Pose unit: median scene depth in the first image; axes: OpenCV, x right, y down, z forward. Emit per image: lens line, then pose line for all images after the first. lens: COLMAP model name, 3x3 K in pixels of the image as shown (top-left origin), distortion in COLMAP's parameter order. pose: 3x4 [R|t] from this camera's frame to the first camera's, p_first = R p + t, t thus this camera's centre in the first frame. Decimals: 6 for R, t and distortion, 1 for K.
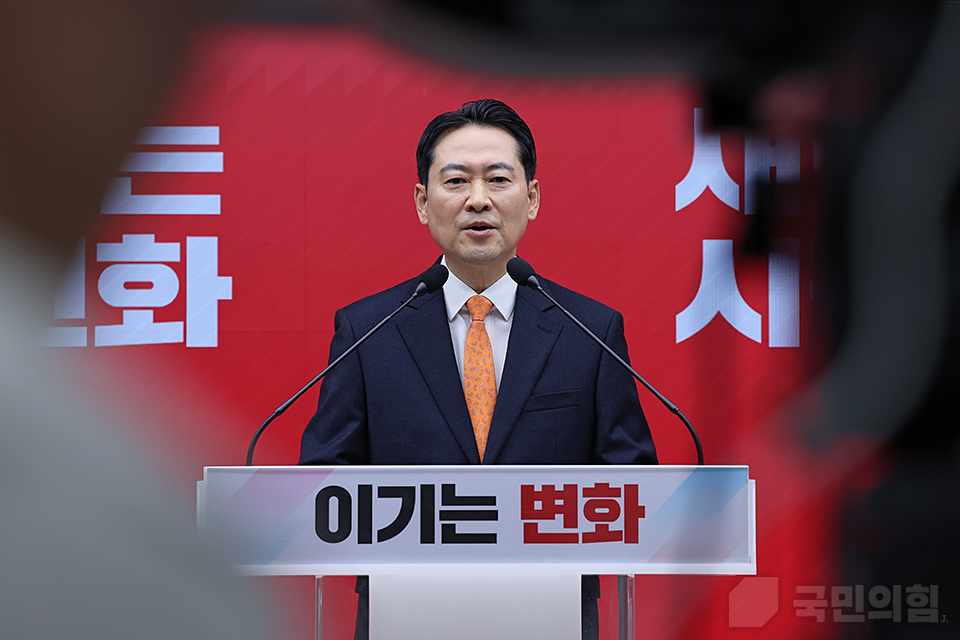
lens RADIAL K [[4522.6, 0, 511.0], [0, 4522.6, 273.0], [0, 0, 1]] dist [1.654960, 0.000000]
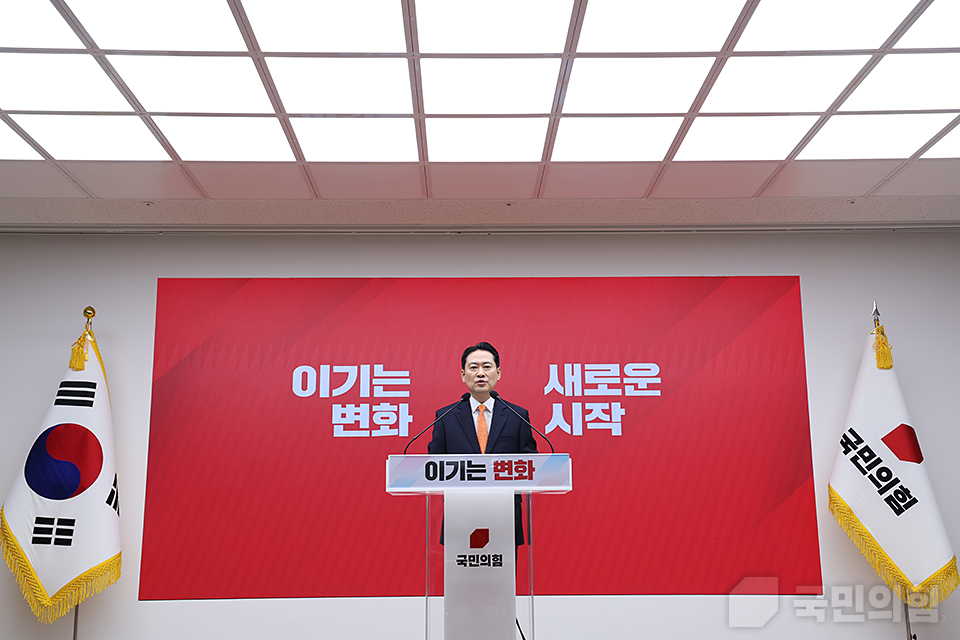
lens RADIAL K [[1059.7, 0, 481.2], [0, 1059.7, 307.9], [0, 0, 1]] dist [0.029517, 0.000000]
pose [[0.999579, -0.016619, -0.023804, 0.011644], [0.013043, 0.989608, -0.143198, 0.044051], [0.025937, 0.142827, 0.989408, 0.272804]]
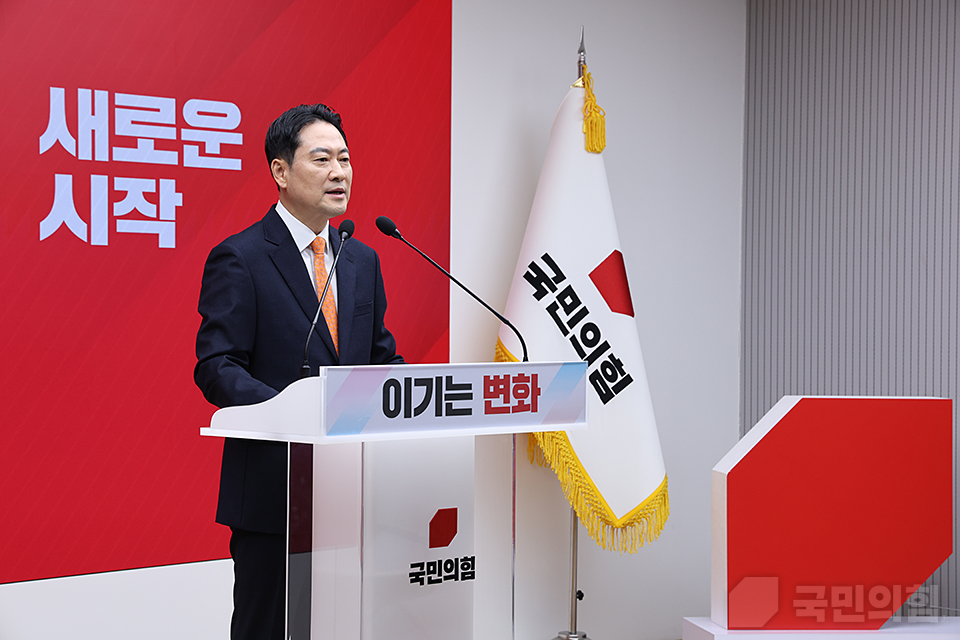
lens RADIAL K [[2194.3, 0, 460.4], [0, 2194.3, 319.9], [0, 0, 1]] dist [0.439357, 0.000000]
pose [[0.735750, -0.005917, 0.677228, -0.463704], [-0.052592, 0.996443, 0.065843, -0.017985], [-0.675208, -0.084060, 0.732822, 0.443512]]
